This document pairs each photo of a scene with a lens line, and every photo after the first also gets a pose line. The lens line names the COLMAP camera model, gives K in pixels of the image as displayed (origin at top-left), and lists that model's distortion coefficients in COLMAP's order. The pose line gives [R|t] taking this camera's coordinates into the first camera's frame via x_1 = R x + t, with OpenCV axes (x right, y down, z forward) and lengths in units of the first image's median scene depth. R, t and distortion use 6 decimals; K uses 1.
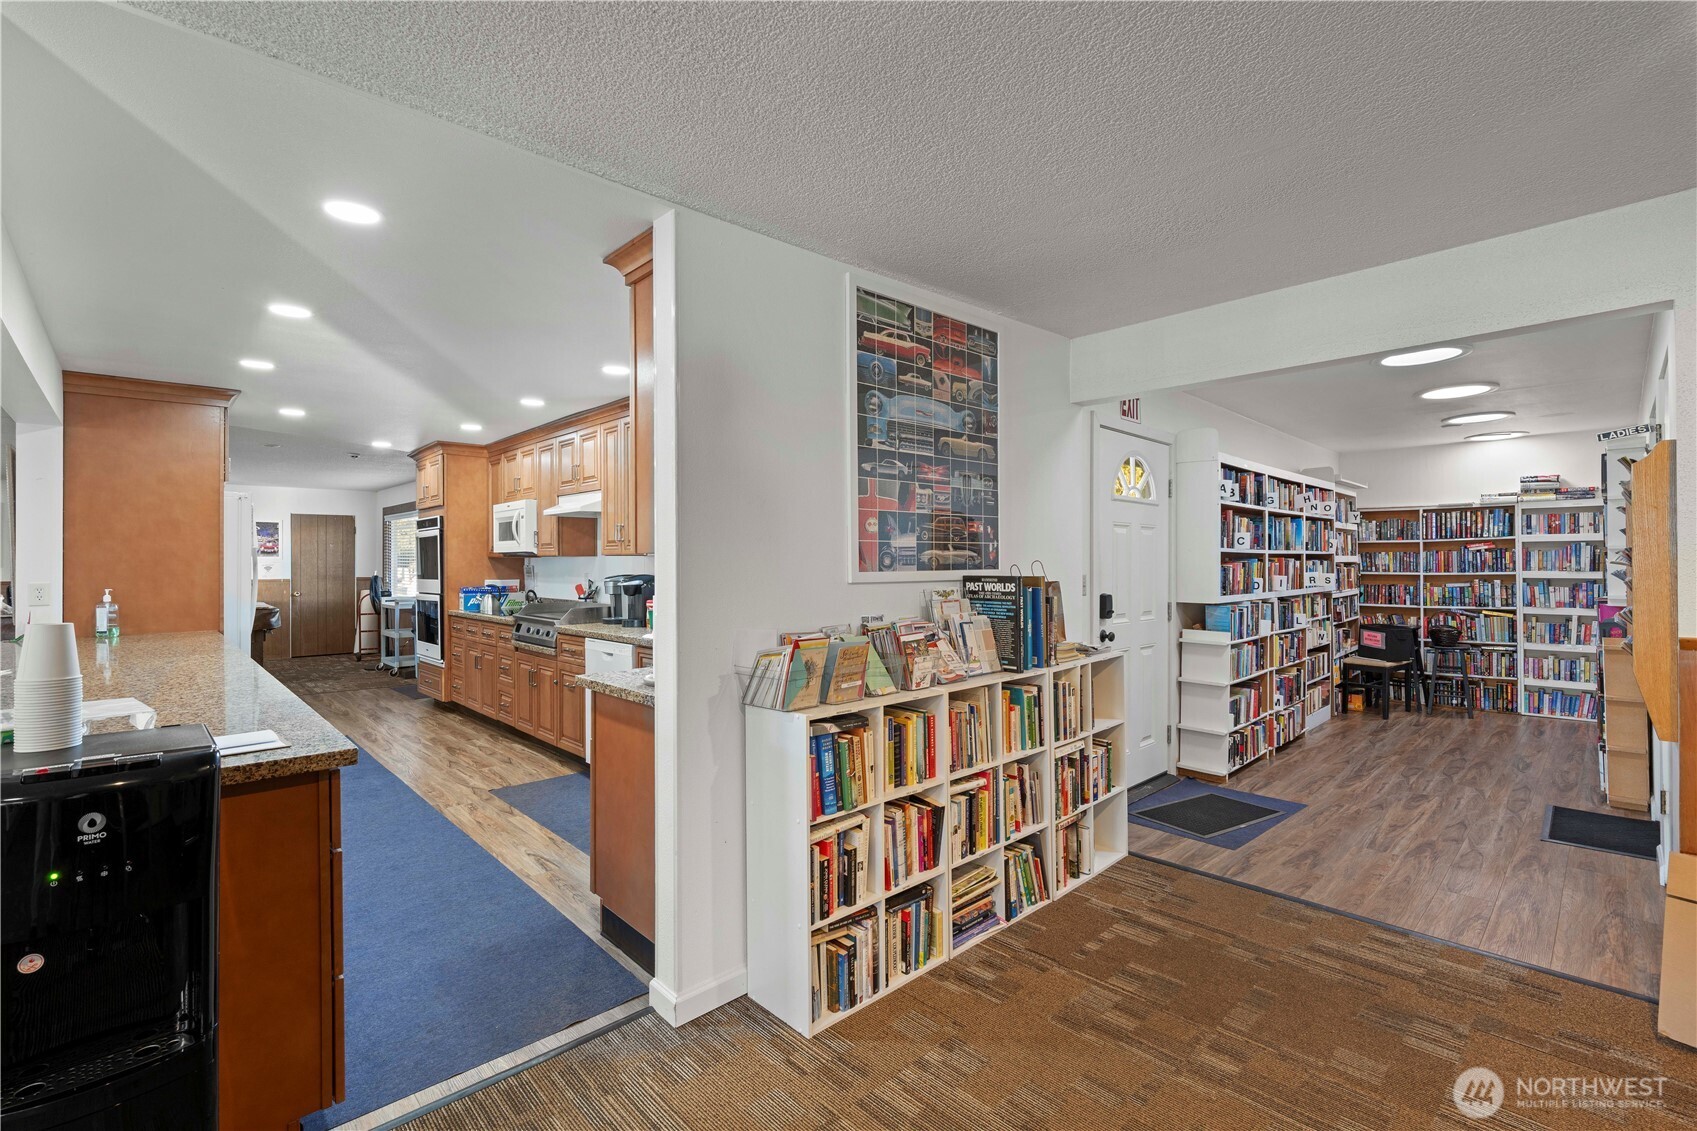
lens RADIAL K [[749.7, 0, 848.5], [0, 749.7, 565.5], [0, 0, 1]] dist [0.000176, 0.000085]
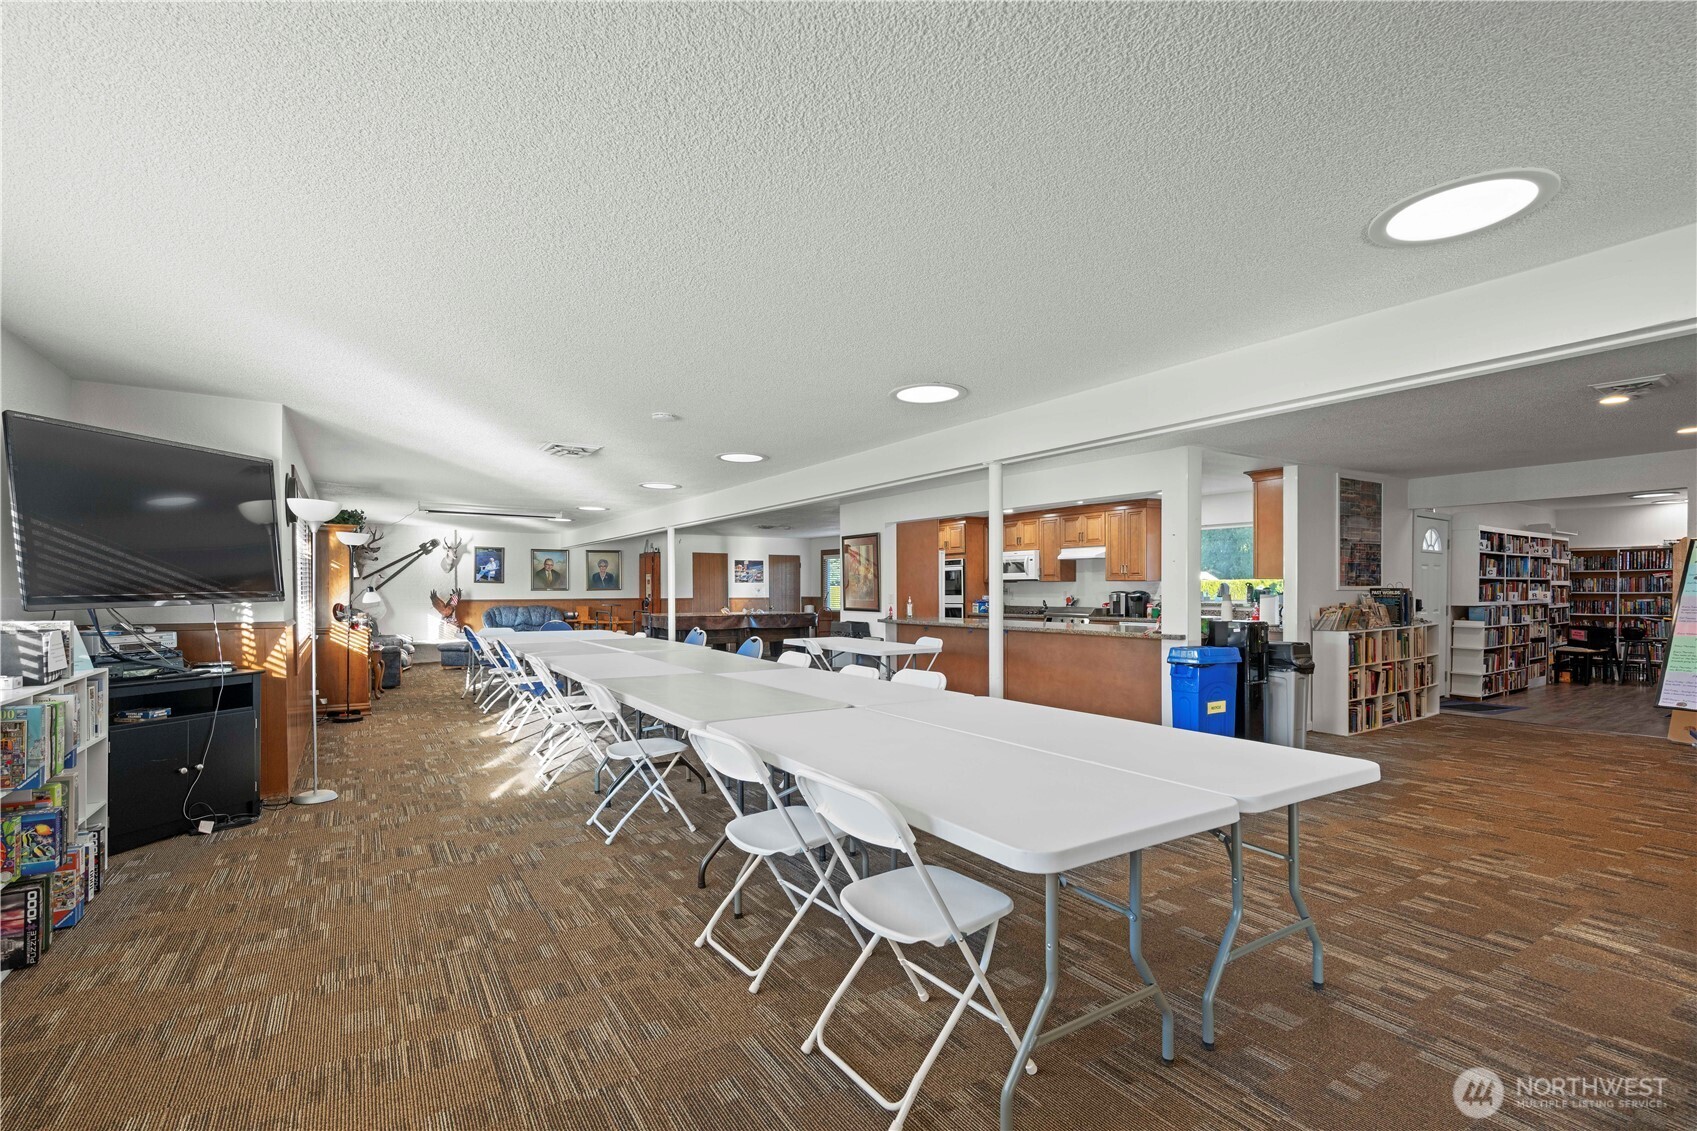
lens RADIAL K [[759.0, 0, 847.2], [0, 759.0, 605.3], [0, 0, 1]] dist [-0.000263, -0.000239]
pose [[0.984091, 0.004479, -0.177607, -0.580907], [-0.001713, 0.999875, 0.015720, 0.017830], [0.177655, -0.015166, 0.983976, -0.924443]]
